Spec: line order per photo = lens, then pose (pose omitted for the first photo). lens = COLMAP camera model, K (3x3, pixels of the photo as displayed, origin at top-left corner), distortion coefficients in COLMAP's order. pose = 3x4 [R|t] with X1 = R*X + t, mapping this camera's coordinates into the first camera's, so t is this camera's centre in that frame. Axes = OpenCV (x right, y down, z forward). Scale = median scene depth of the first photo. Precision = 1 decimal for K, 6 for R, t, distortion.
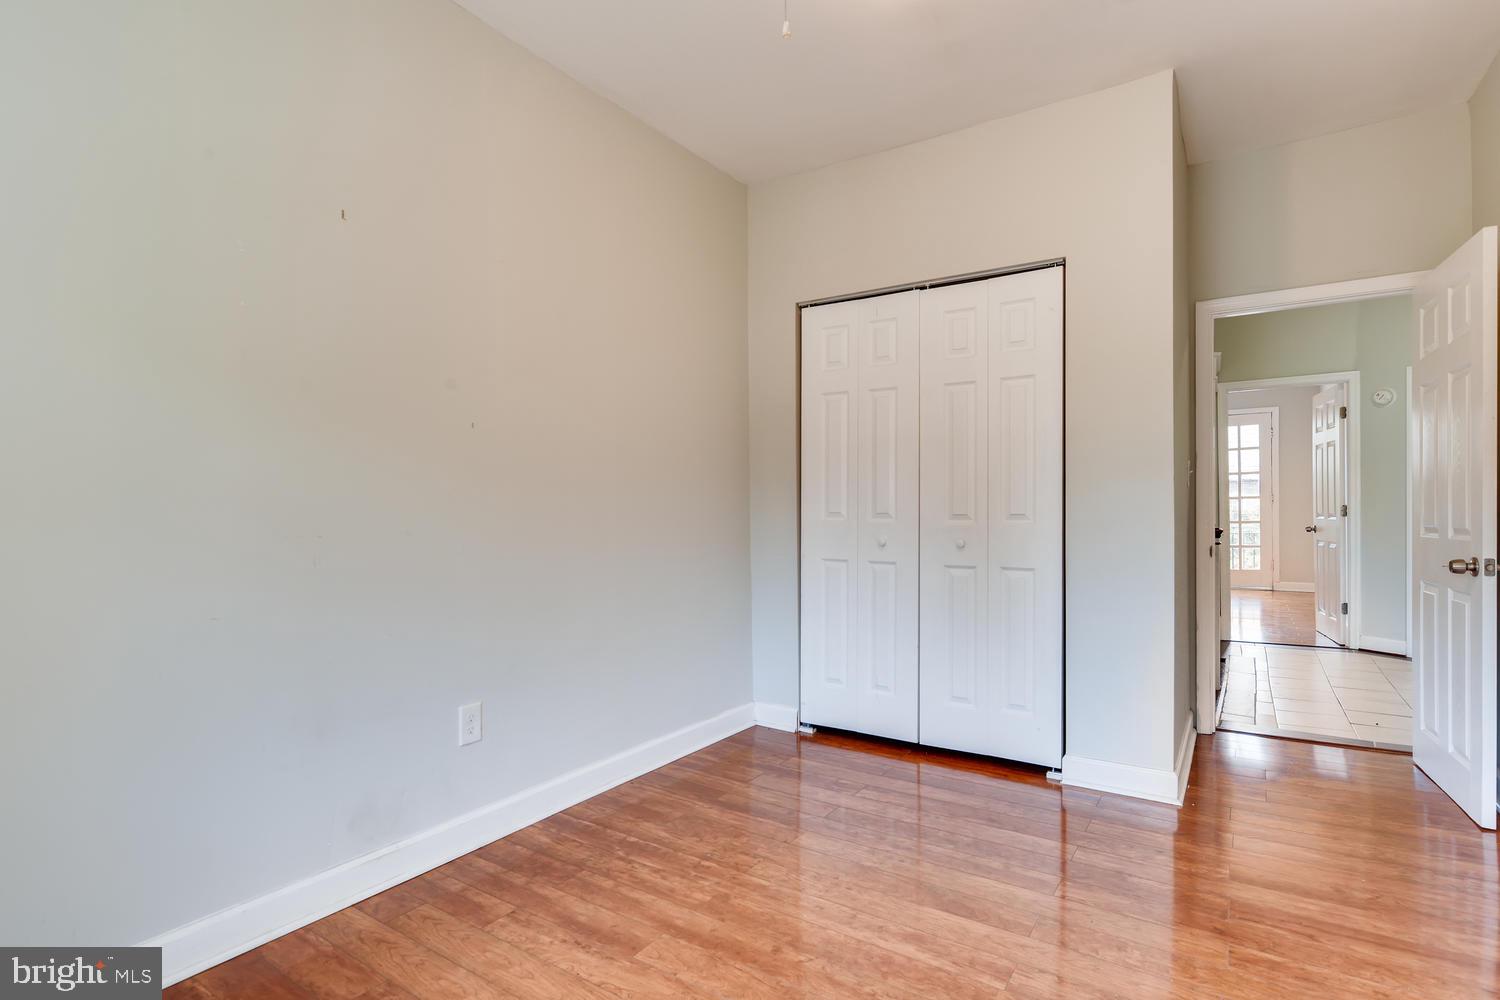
lens RADIAL K [[755.0, 0, 753.9], [0, 755.0, 495.3], [0, 0, 1]] dist [-0.015546, 0.000333]
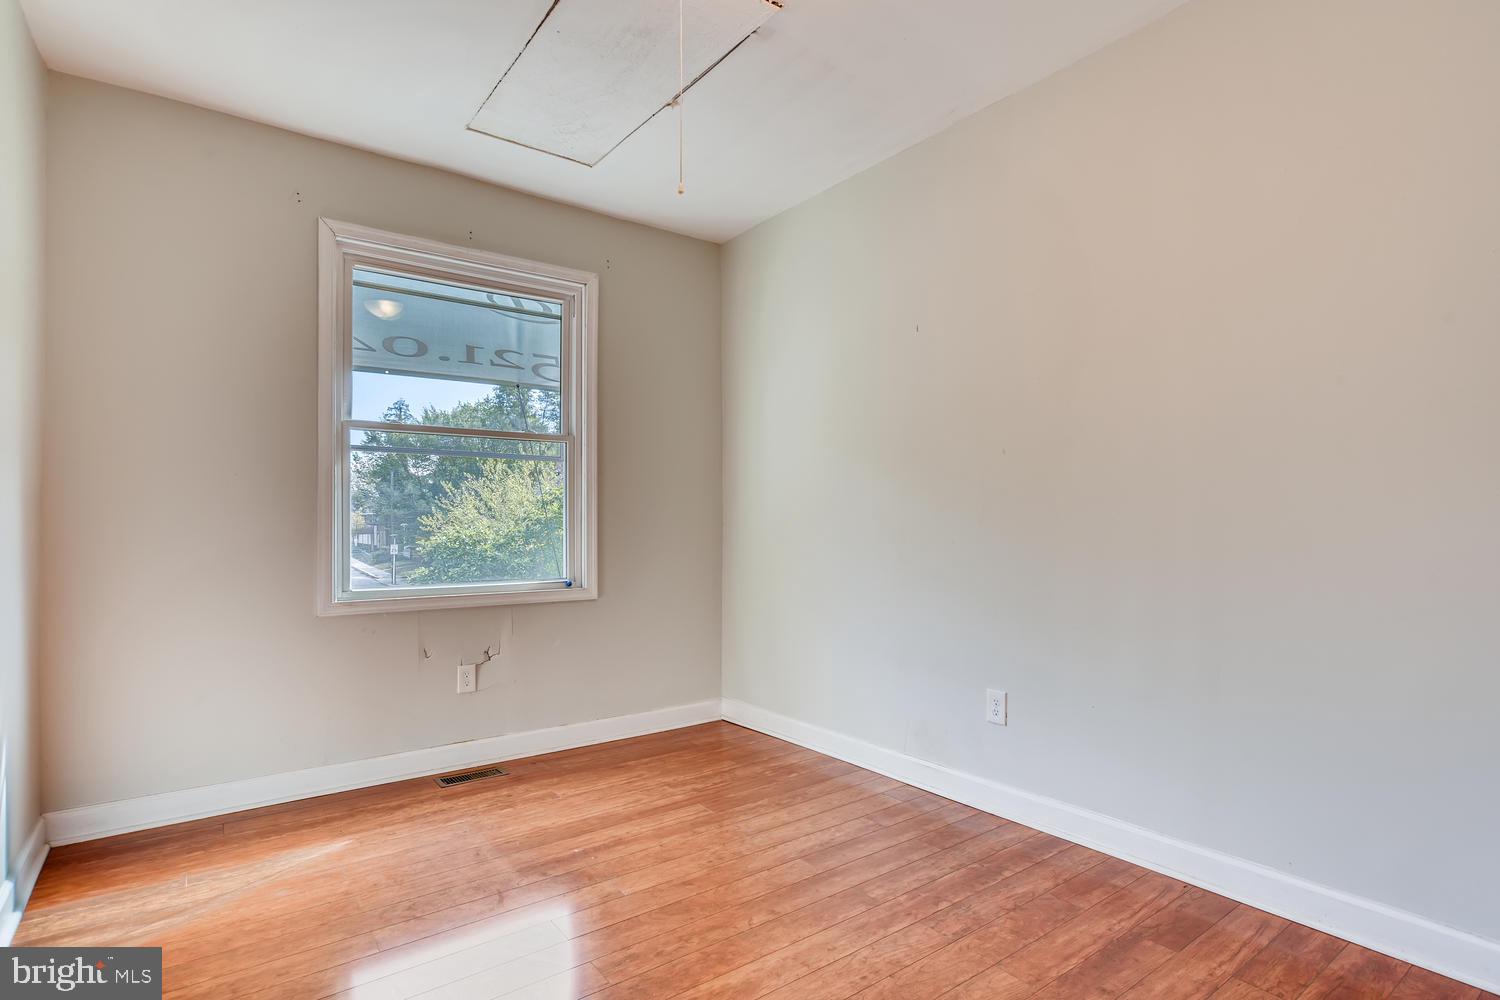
lens RADIAL K [[755.0, 0, 743.9], [0, 755.0, 505.6], [0, 0, 1]] dist [-0.015546, 0.000333]
pose [[-0.334321, -0.017034, -0.942305, 0.902748], [0.005638, 0.999783, -0.020073, 0.016836], [0.942443, -0.012023, -0.334152, 1.086736]]
